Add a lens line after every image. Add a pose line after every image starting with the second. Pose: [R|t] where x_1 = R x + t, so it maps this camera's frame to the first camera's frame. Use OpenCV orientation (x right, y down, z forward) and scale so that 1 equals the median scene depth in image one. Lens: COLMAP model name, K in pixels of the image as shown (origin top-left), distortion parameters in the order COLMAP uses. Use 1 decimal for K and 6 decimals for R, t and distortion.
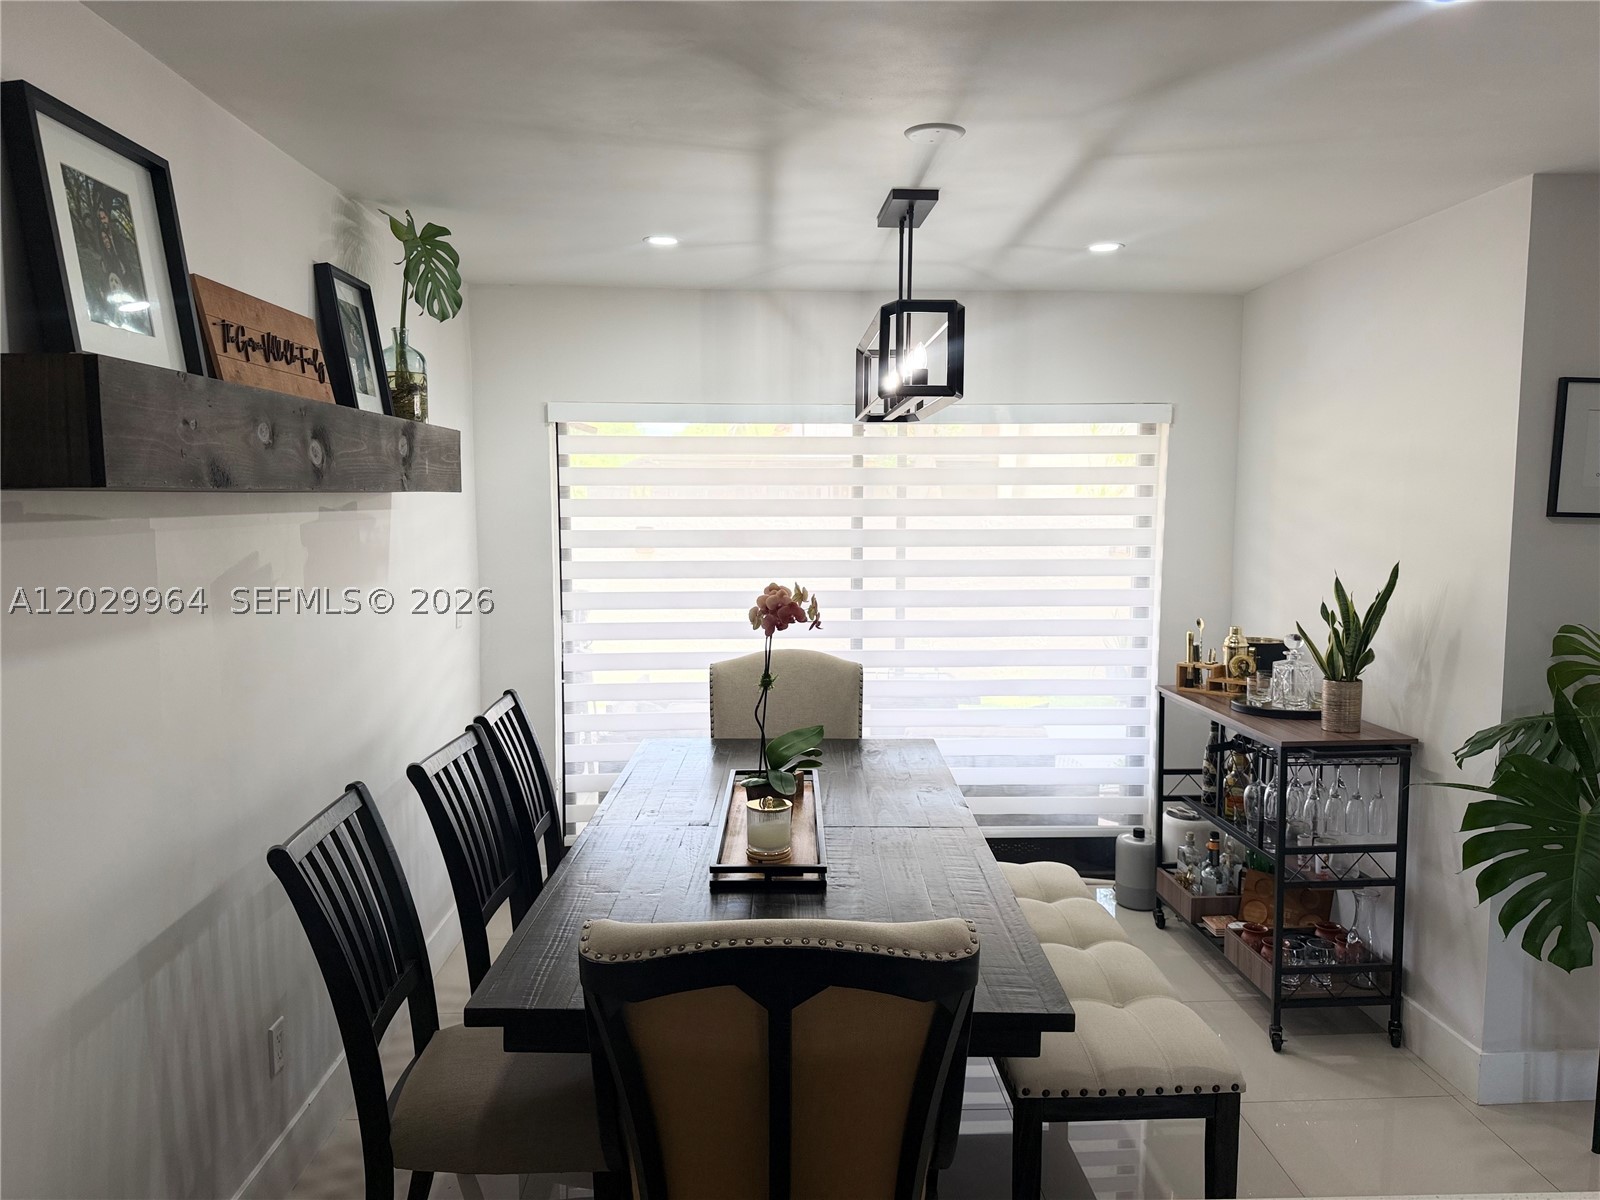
lens RADIAL K [[1111.1, 0, 807.8], [0, 1111.1, 604.3], [0, 0, 1]] dist [0.046770, -0.068181]
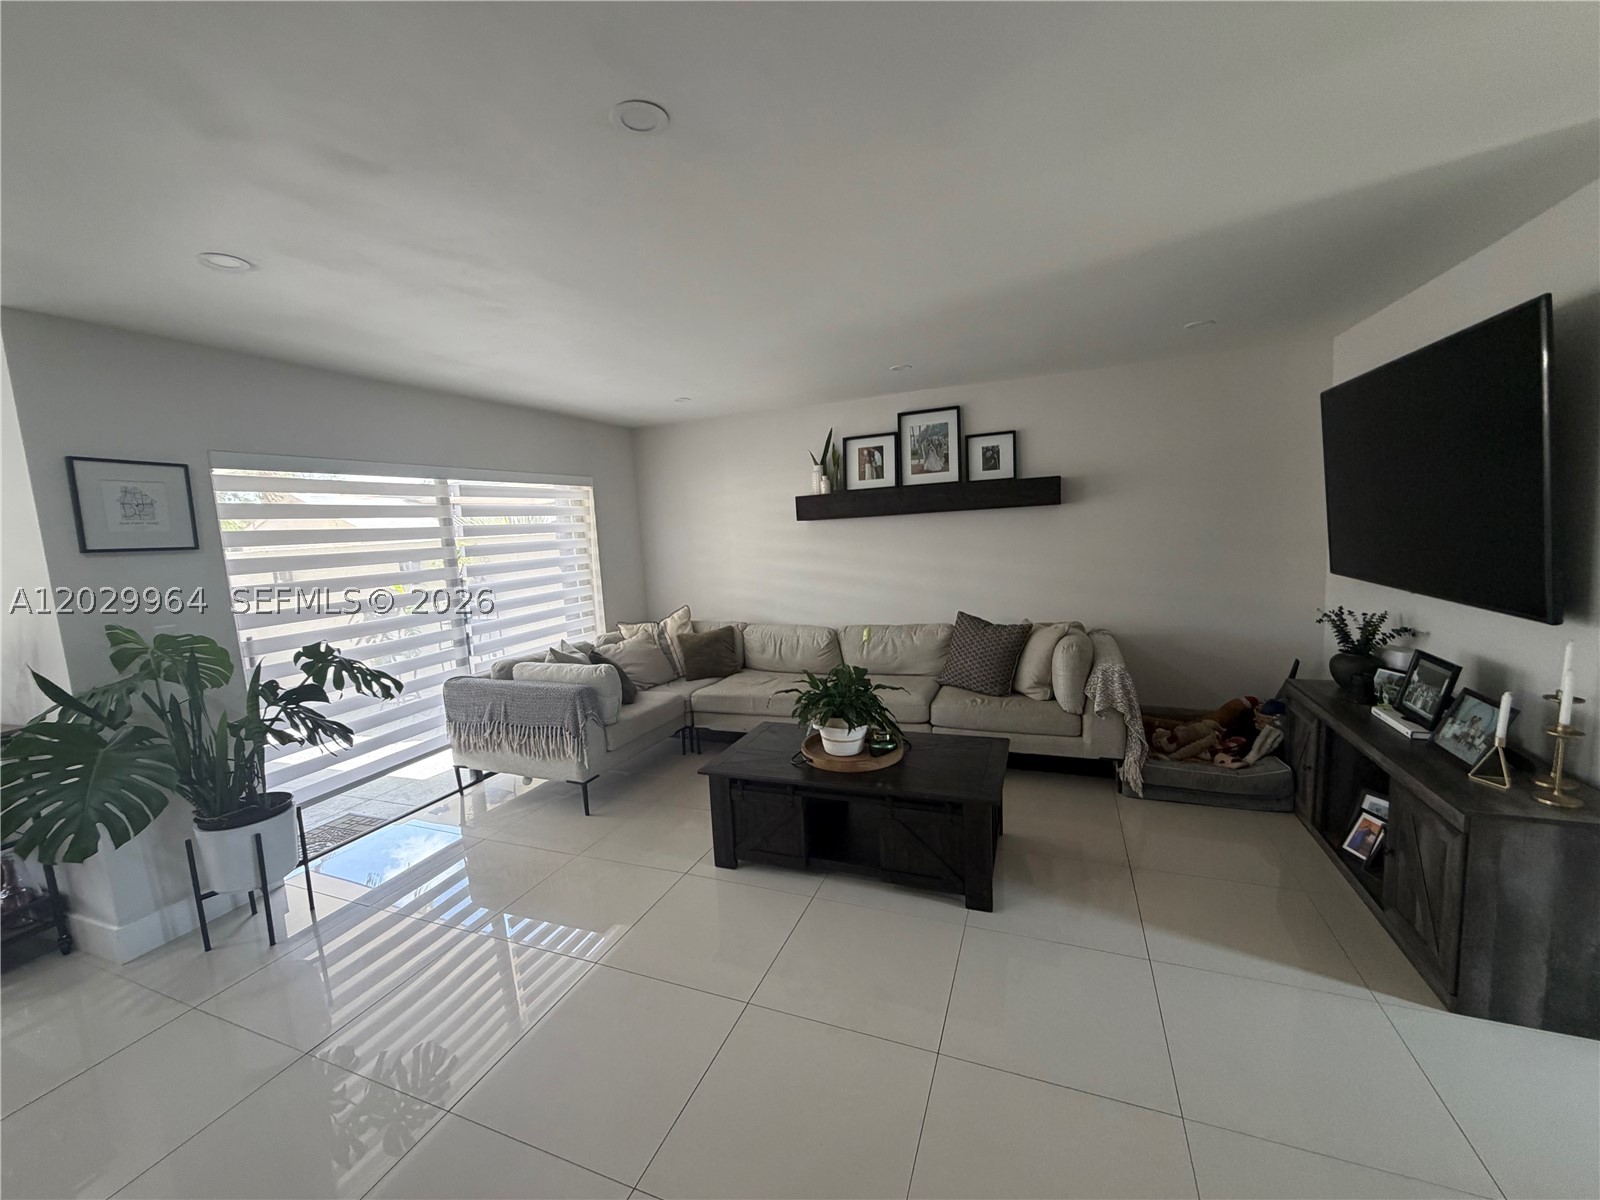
lens RADIAL K [[637.0, 0, 795.0], [0, 637.0, 601.8], [0, 0, 1]] dist [0.002999, -0.000847]
pose [[0.408339, -0.131705, 0.903279, 0.284209], [0.143000, 0.986549, 0.079202, 0.049669], [-0.901560, 0.096827, 0.421680, -0.171511]]
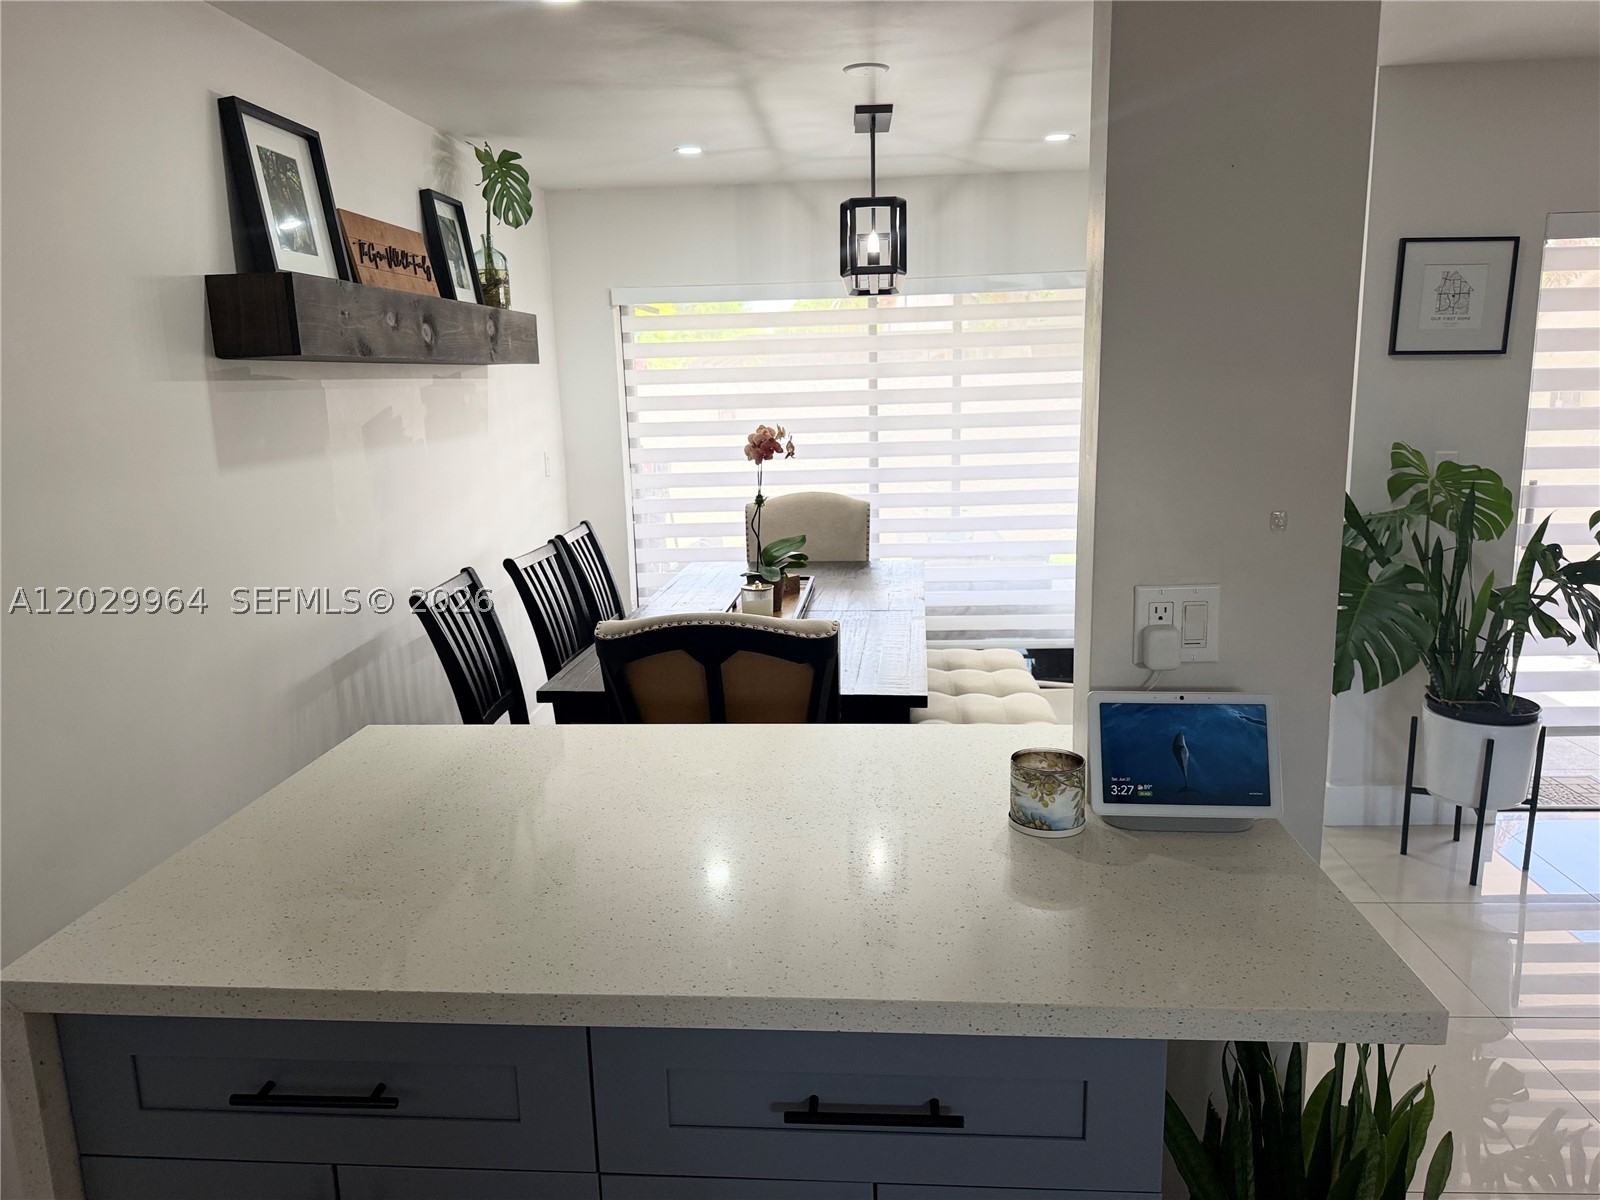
lens RADIAL K [[1111.1, 0, 797.2], [0, 1111.1, 604.9], [0, 0, 1]] dist [0.046770, -0.068181]
pose [[0.993741, -0.004989, -0.111596, 0.150433], [0.016881, 0.994236, 0.105873, 0.053331], [0.110425, -0.107094, 0.988098, -0.316462]]
